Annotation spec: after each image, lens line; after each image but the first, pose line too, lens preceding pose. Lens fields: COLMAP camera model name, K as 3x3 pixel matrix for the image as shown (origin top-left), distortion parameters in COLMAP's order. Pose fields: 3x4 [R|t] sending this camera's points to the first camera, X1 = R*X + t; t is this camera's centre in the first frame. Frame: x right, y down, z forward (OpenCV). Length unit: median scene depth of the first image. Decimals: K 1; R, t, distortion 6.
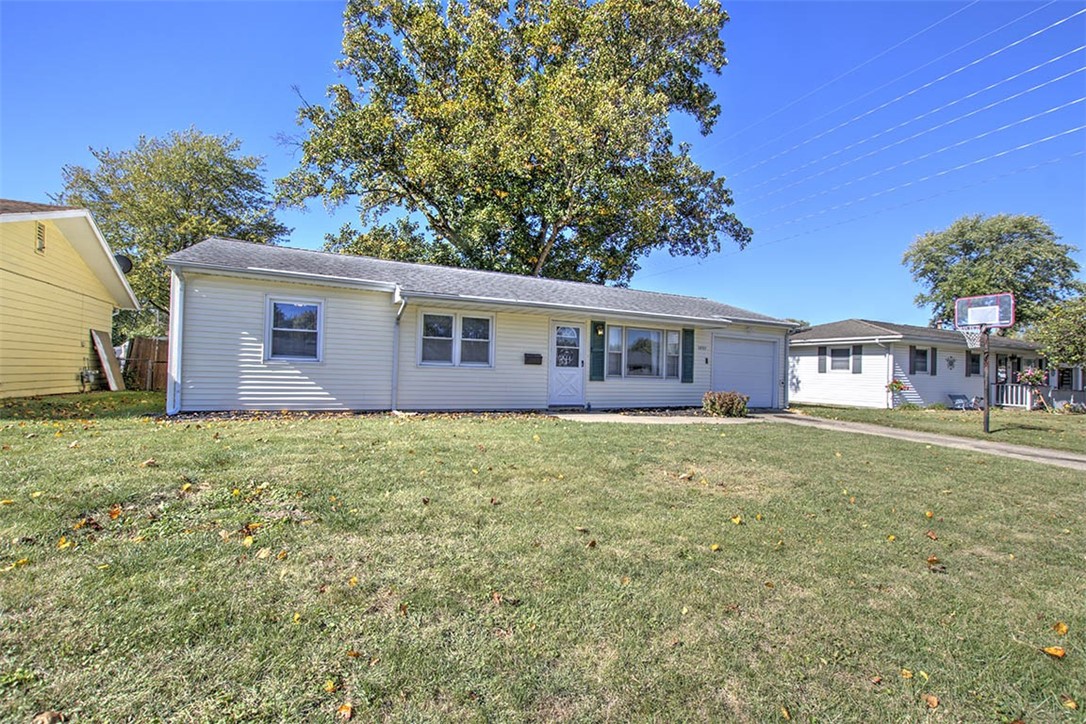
lens RADIAL K [[472.3, 0, 542.1], [0, 472.3, 366.9], [0, 0, 1]] dist [-0.012448, -0.000412]
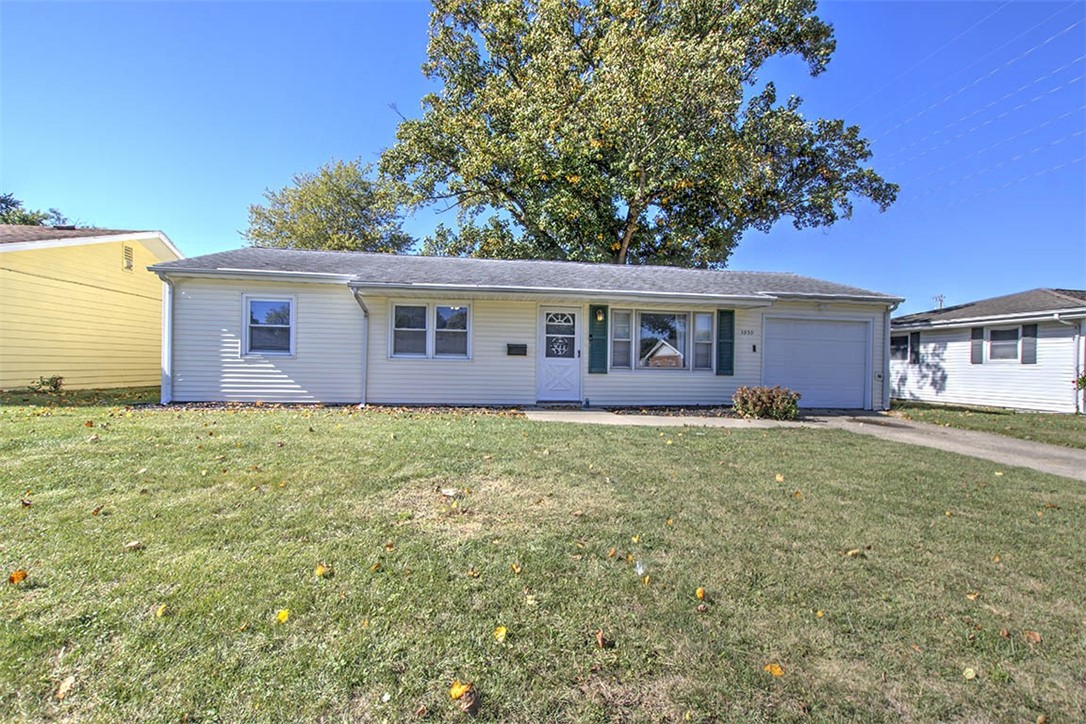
lens RADIAL K [[472.3, 0, 543.6], [0, 472.3, 364.9], [0, 0, 1]] dist [-0.012448, -0.000412]
pose [[0.950890, -0.009926, -0.309371, 0.268192], [0.011218, 0.999934, 0.002395, 0.009407], [0.309327, -0.005748, 0.950938, 0.133476]]
